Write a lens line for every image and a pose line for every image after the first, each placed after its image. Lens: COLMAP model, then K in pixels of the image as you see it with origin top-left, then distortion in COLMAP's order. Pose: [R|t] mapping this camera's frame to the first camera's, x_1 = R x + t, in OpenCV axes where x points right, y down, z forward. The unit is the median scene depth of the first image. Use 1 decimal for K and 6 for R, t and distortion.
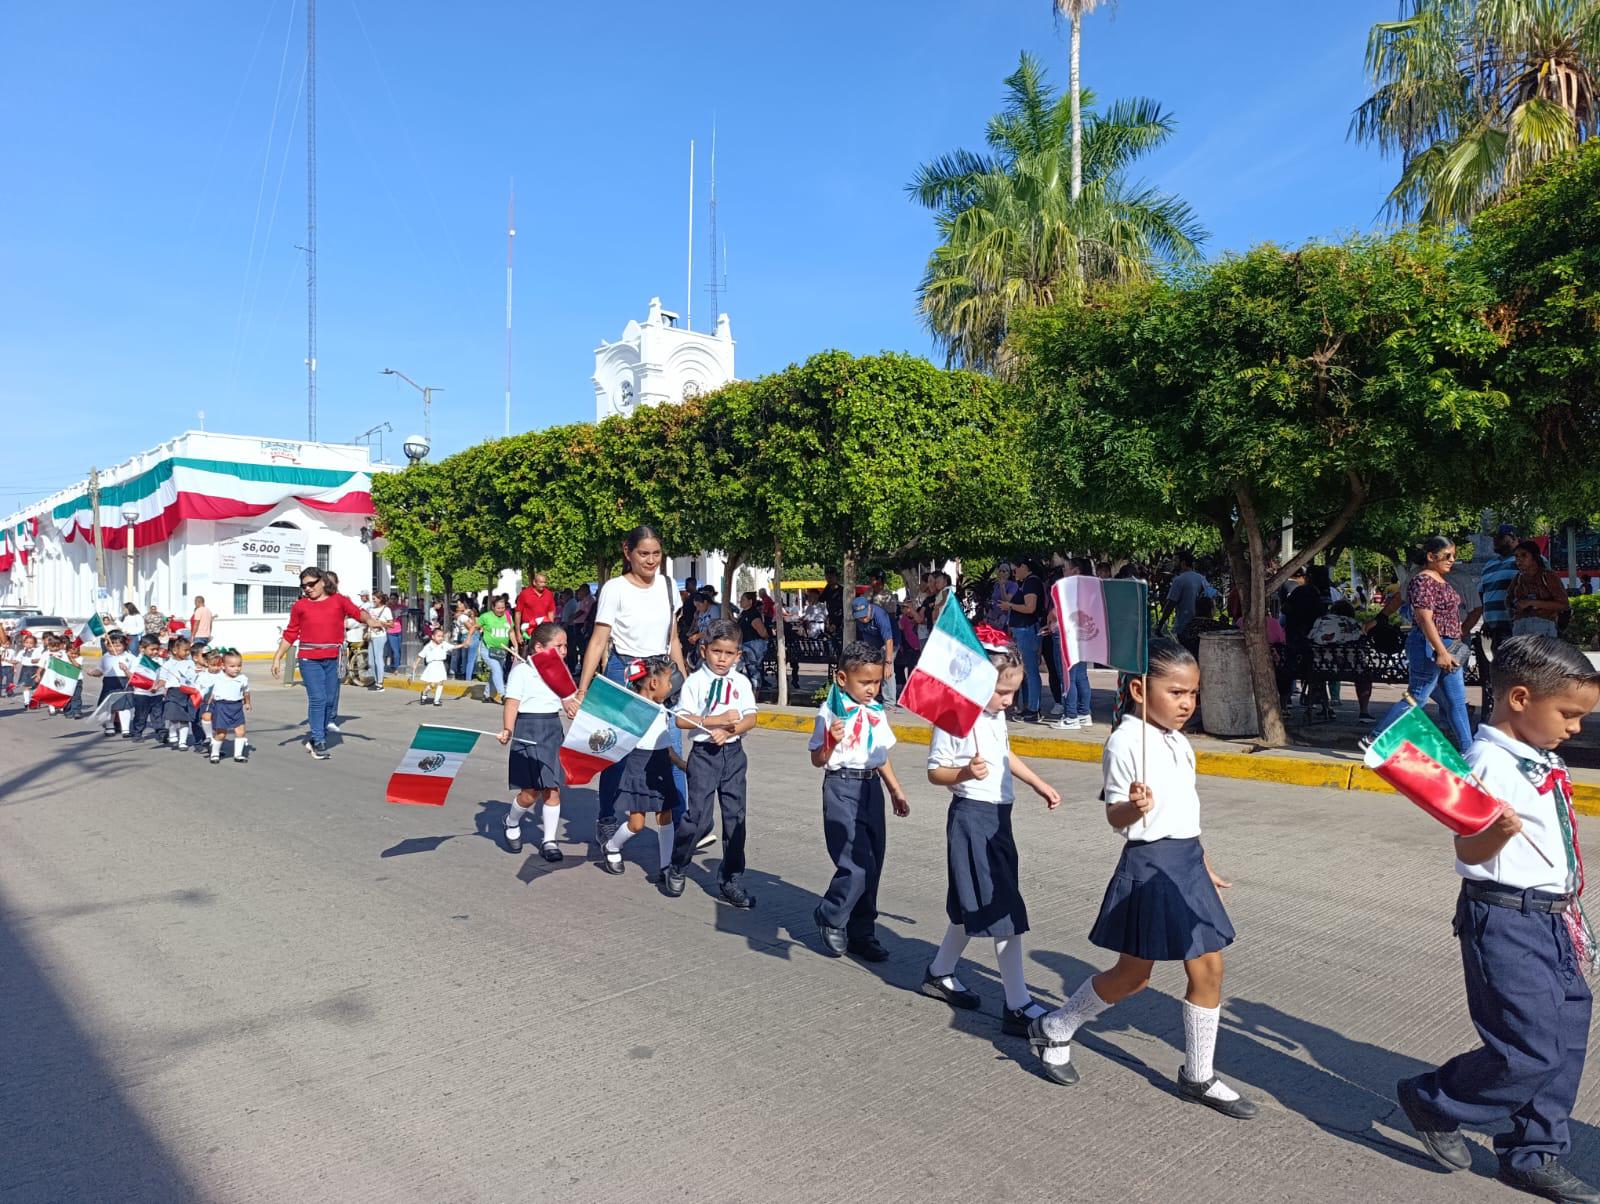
lens RADIAL K [[1043.8, 0, 792.7], [0, 1043.8, 603.2], [0, 0, 1]] dist [0.000876, -0.000599]
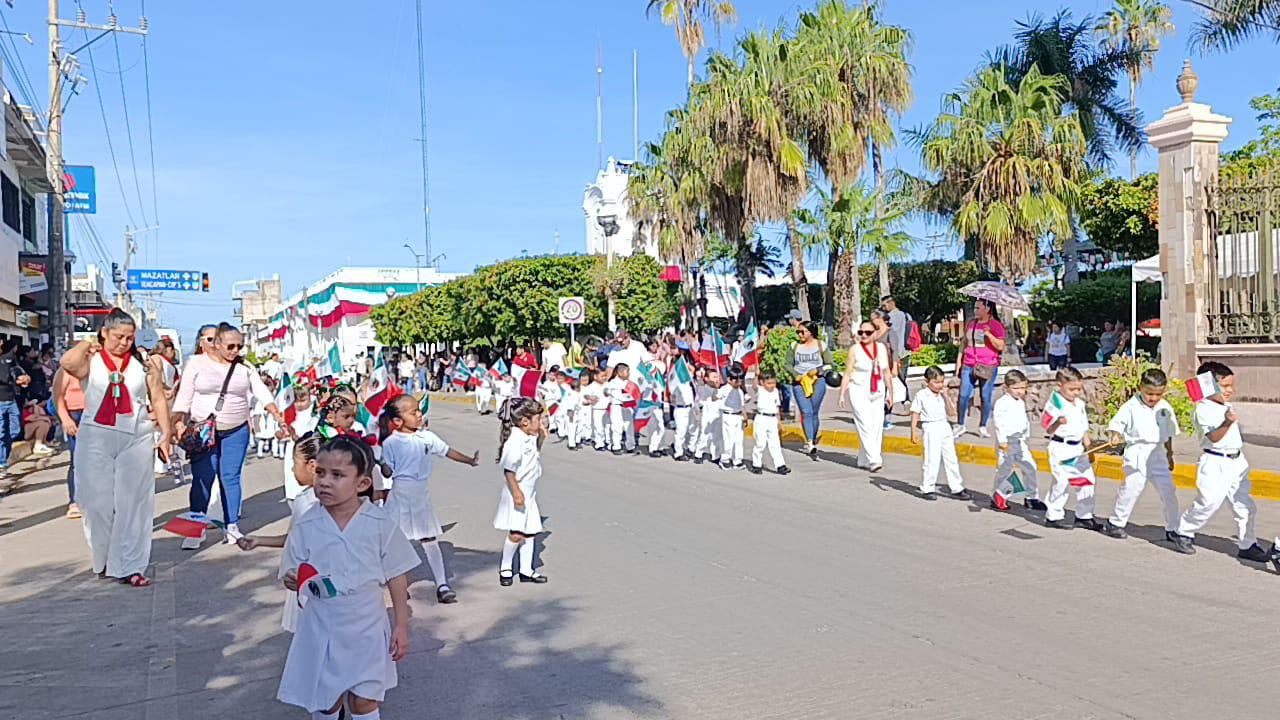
lens RADIAL K [[1056.6, 0, 632.5], [0, 1056.6, 356.7], [0, 0, 1]] dist [0.080667, -0.009412]
pose [[0.936484, -0.015435, -0.350370, 0.586671], [0.020480, 0.999733, 0.010697, -0.009967], [0.350111, -0.017193, 0.936550, -0.631667]]
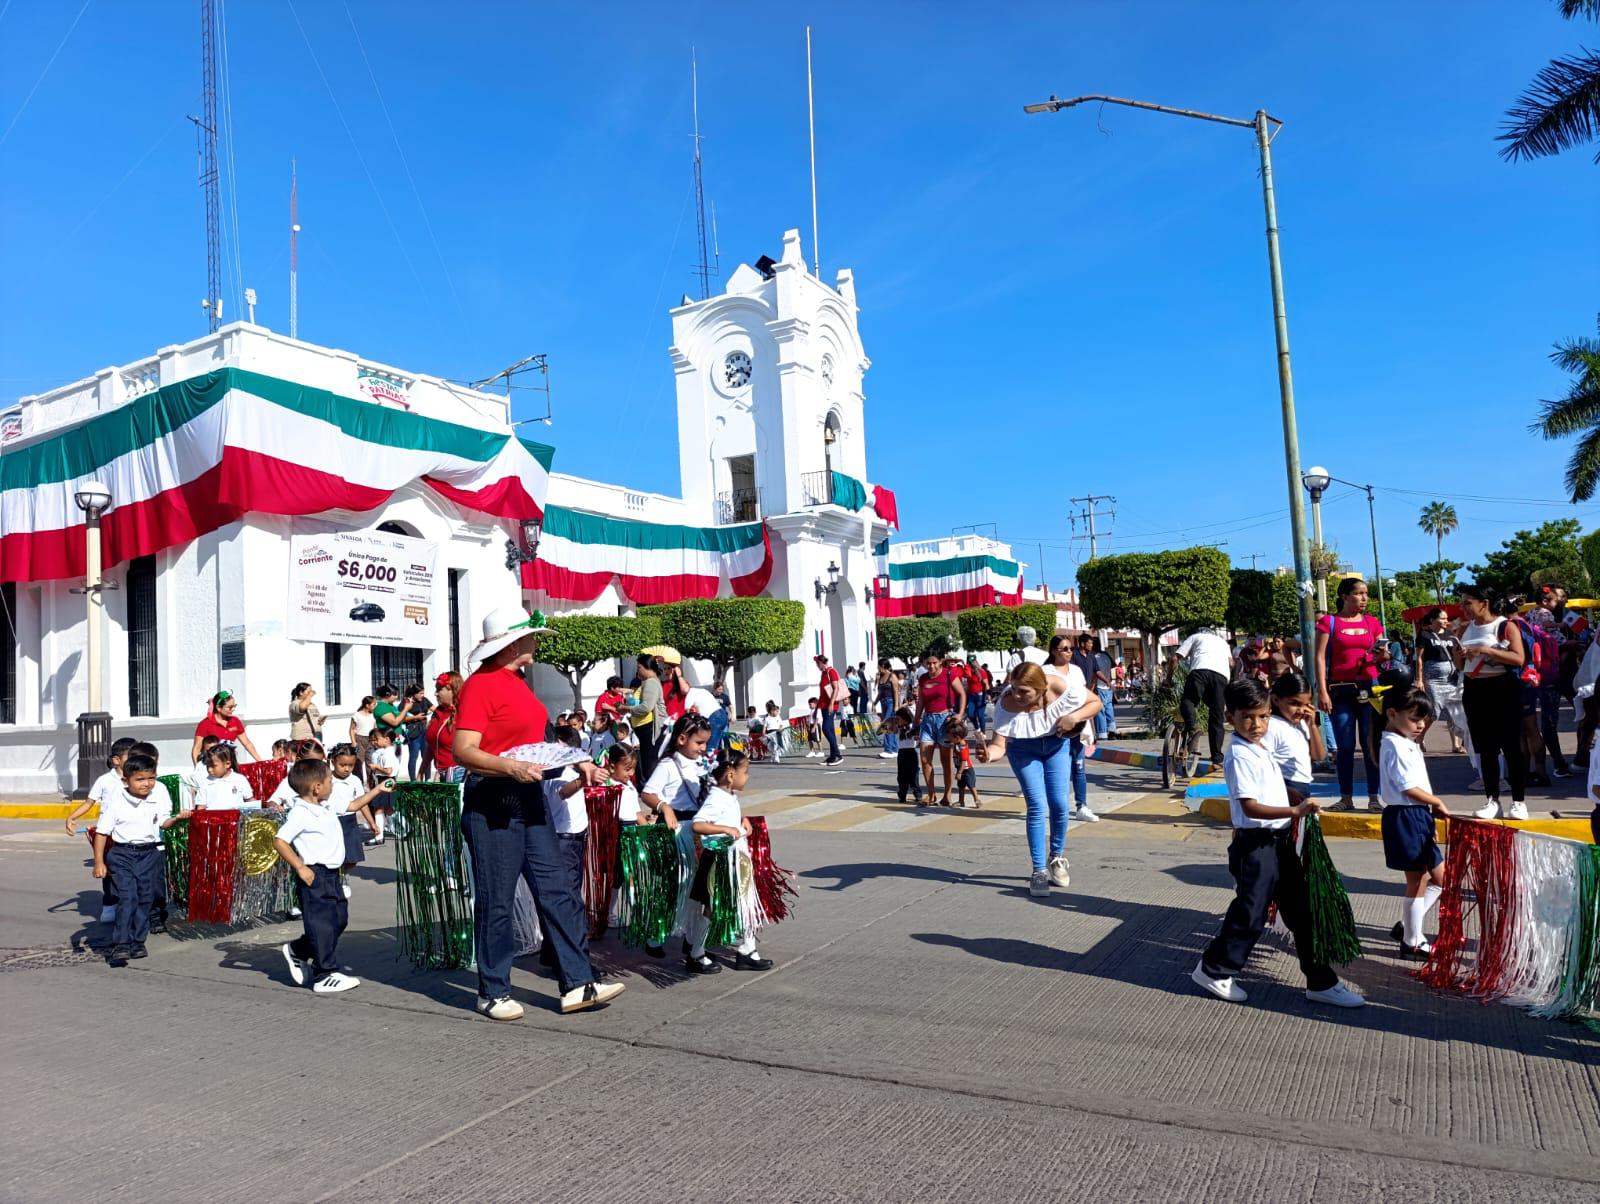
lens RADIAL K [[1078.7, 0, 730.5], [0, 1078.7, 637.2], [0, 0, 1]] dist [0.003524, -0.000480]
pose [[0.958764, -0.035464, 0.281982, -0.488217], [0.055380, 0.996478, -0.062971, 0.020577], [-0.278756, 0.075990, 0.957351, 0.459188]]
